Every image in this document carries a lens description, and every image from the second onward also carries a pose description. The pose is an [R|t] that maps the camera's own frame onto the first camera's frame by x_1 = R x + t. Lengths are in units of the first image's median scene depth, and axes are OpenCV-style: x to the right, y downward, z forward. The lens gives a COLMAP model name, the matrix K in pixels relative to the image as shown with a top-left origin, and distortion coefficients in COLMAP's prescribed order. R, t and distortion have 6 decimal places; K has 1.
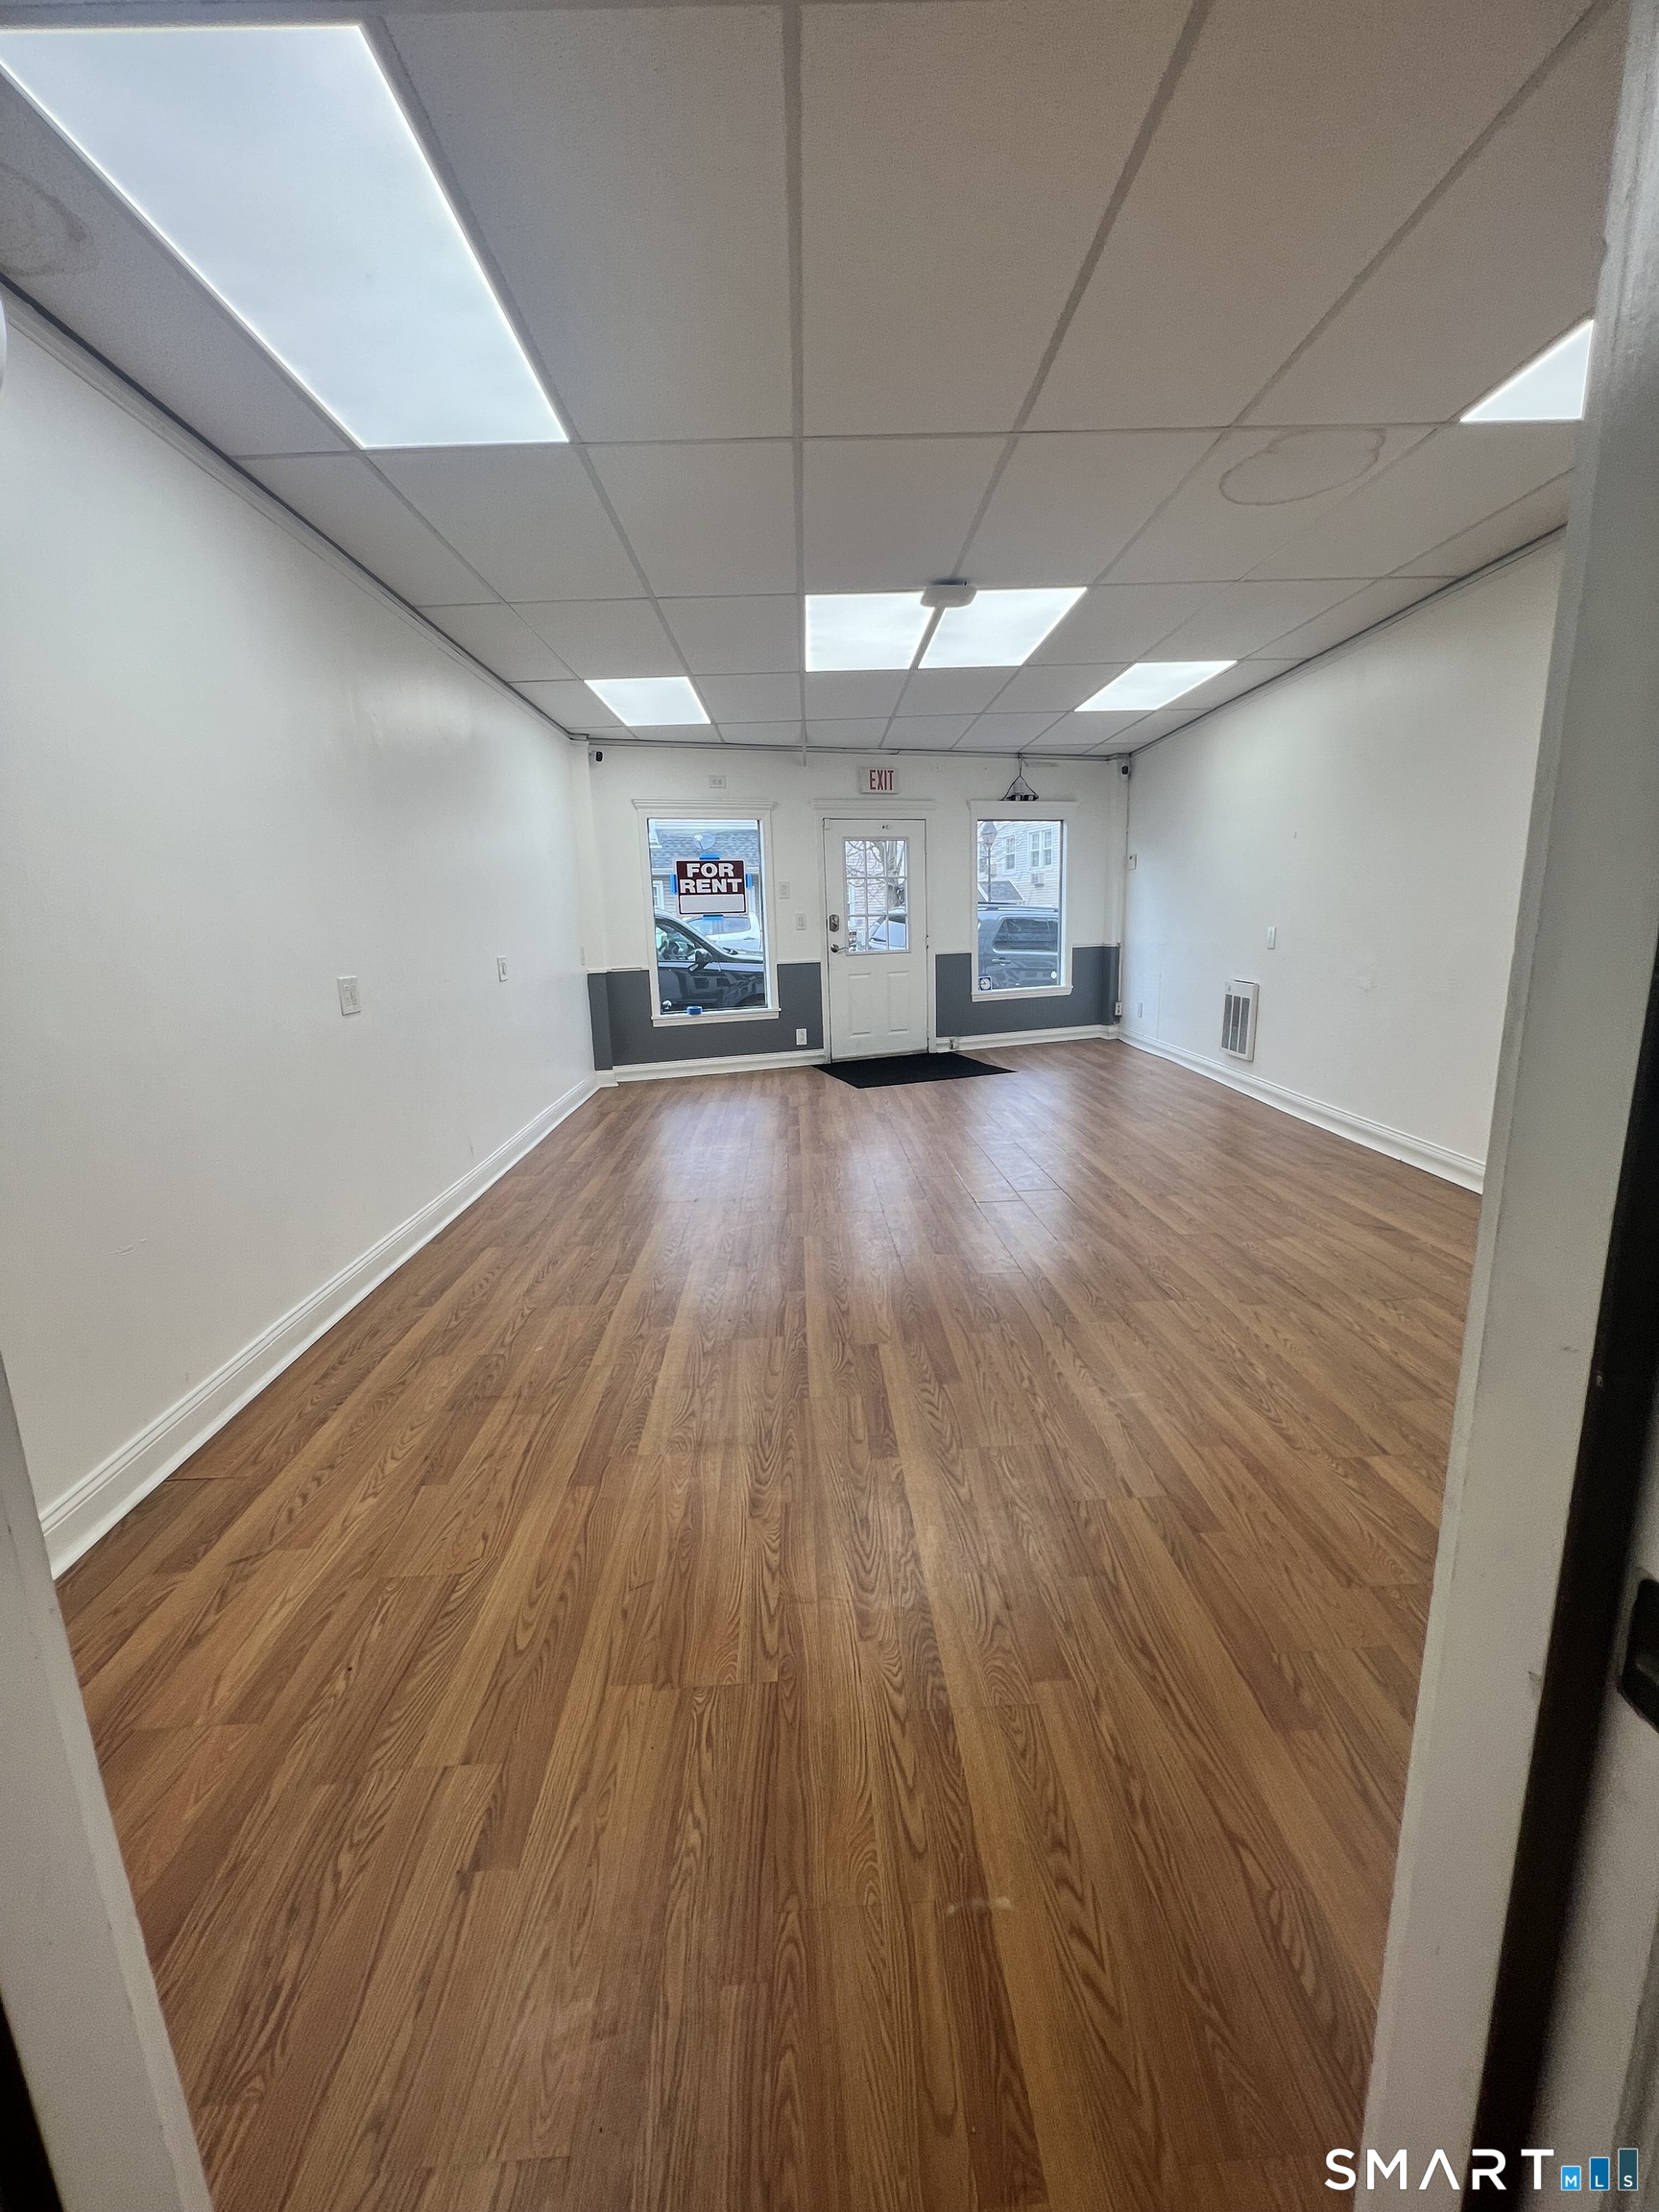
lens RADIAL K [[904.3, 0, 817.3], [0, 904.3, 1101.8], [0, 0, 1]] dist [-0.001443, -0.000553]
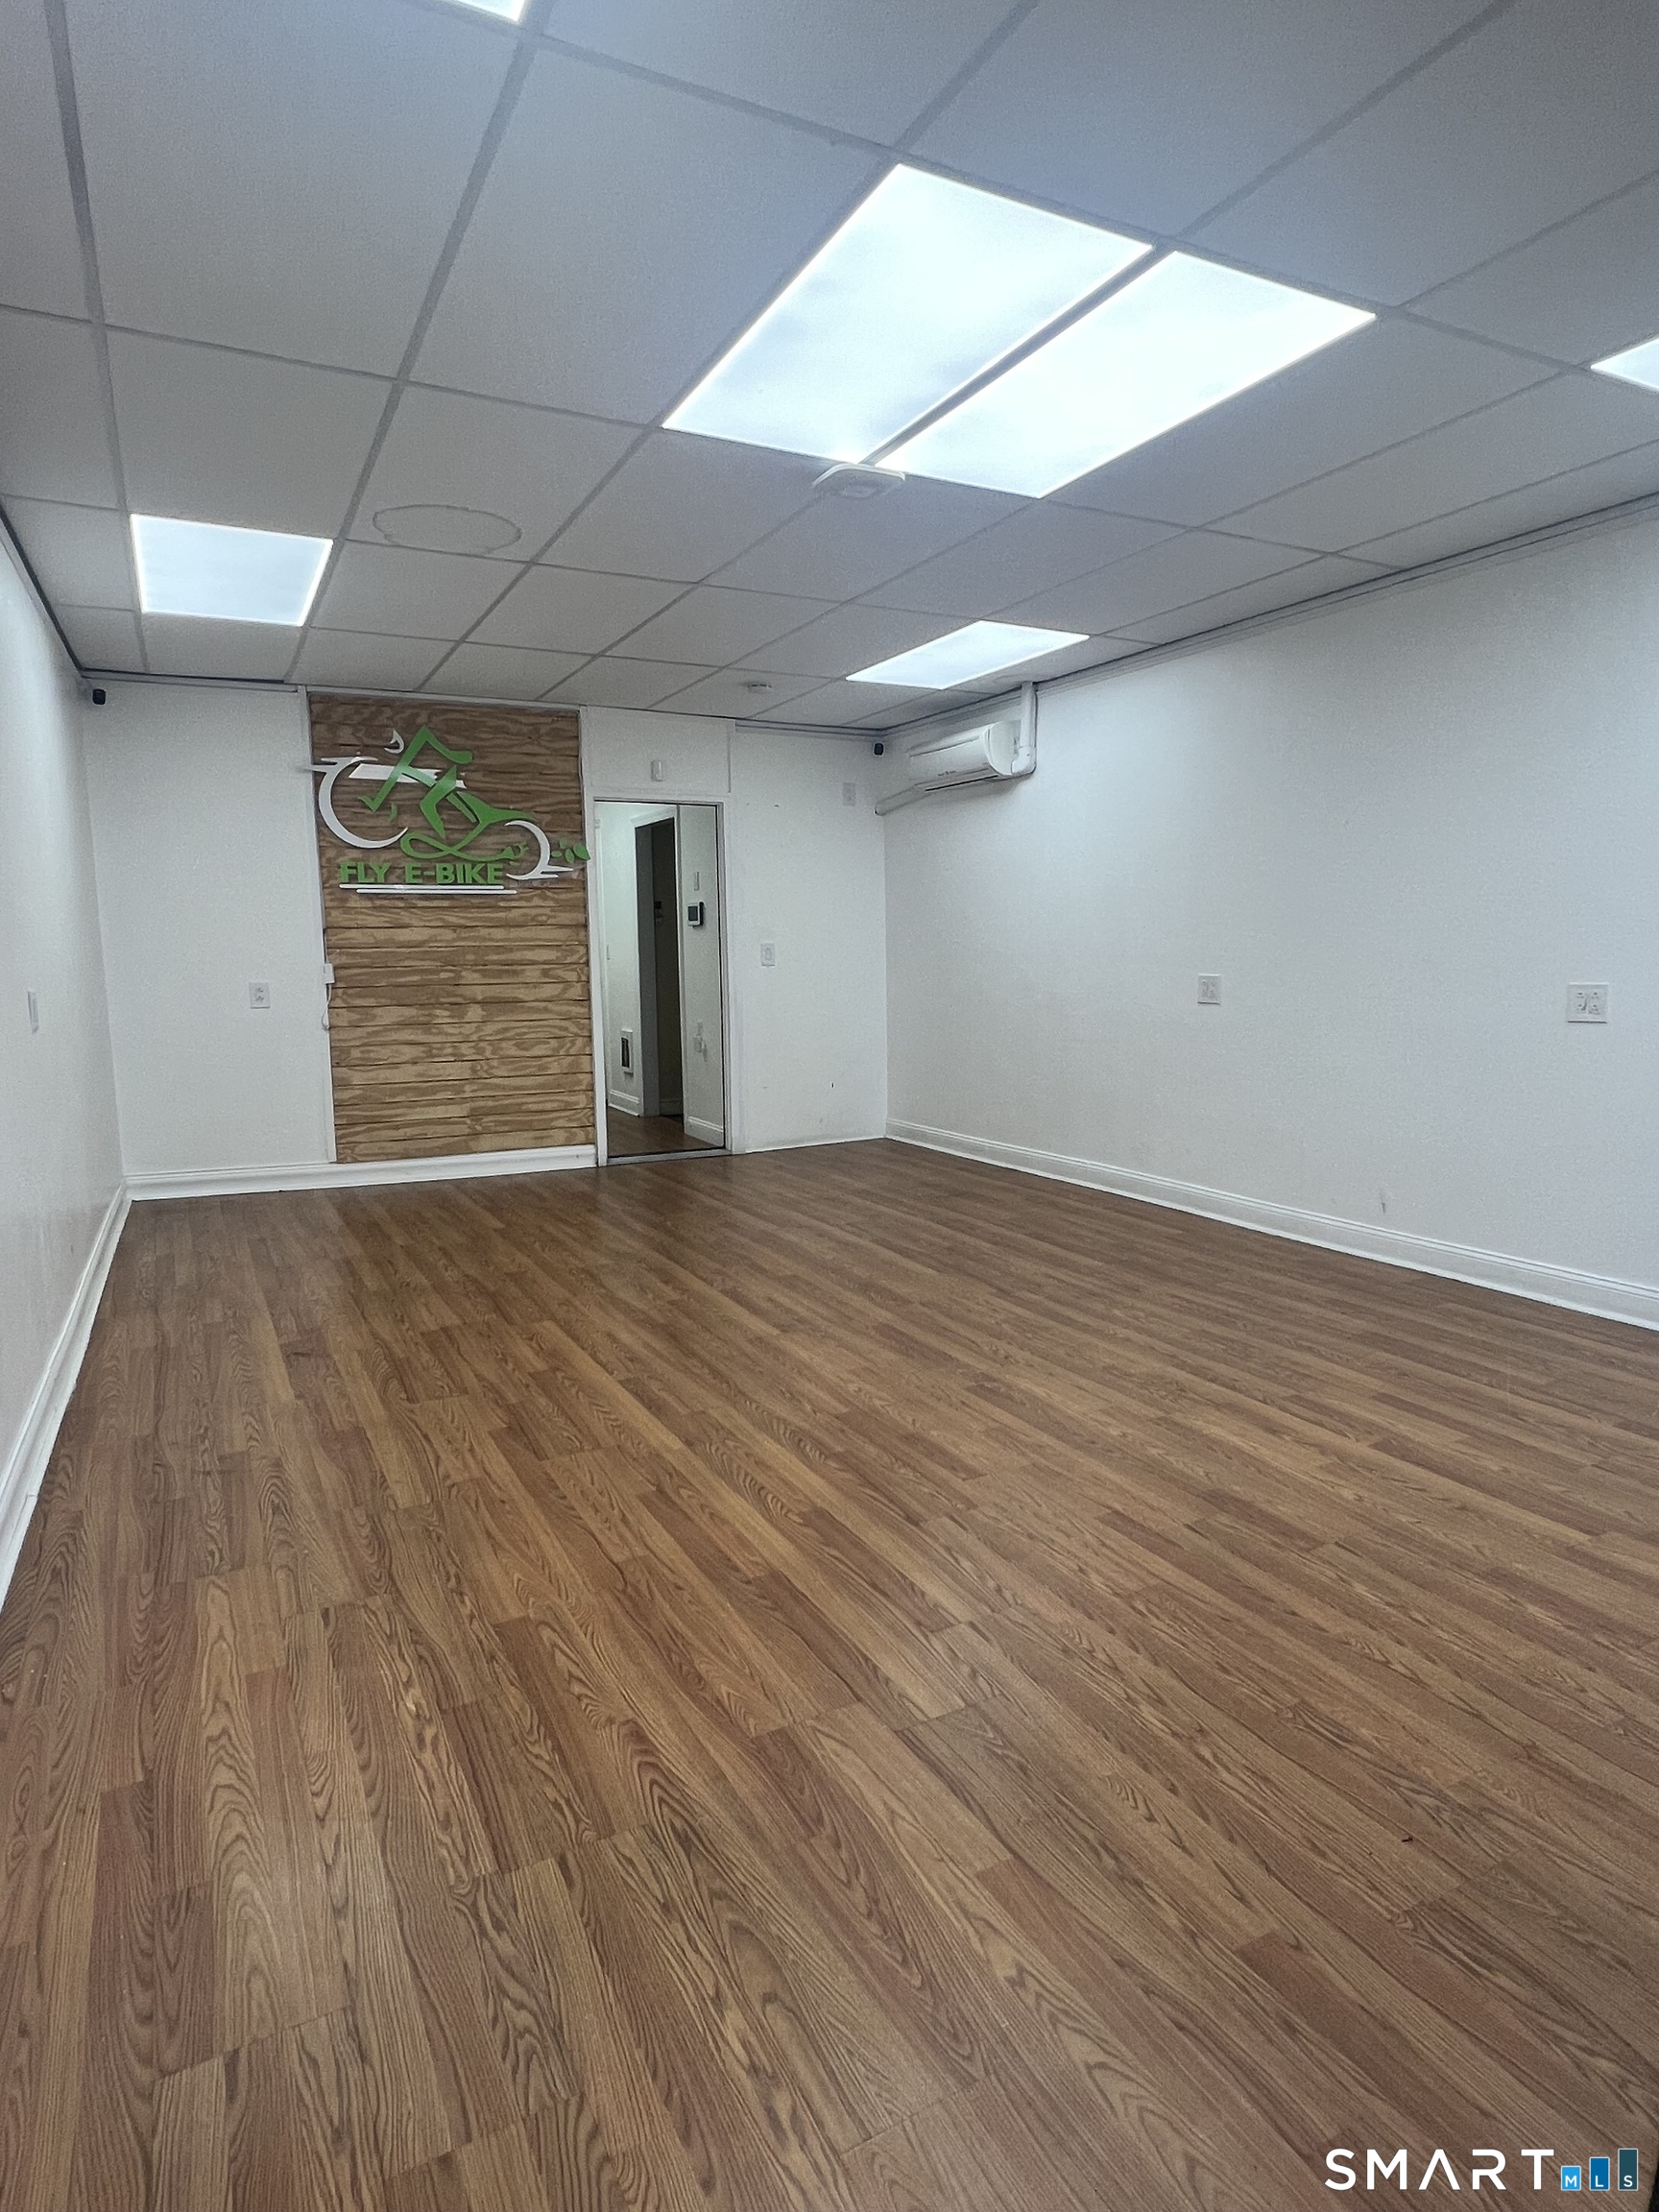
lens RADIAL K [[1245.2, 0, 822.0], [0, 1245.2, 1098.2], [0, 0, 1]] dist [-0.001837, 0.000659]
pose [[-0.897882, 0.102923, -0.428036, 0.607723], [-0.039377, 0.949614, 0.310940, -0.402834], [0.438471, 0.296042, -0.848588, 1.906130]]
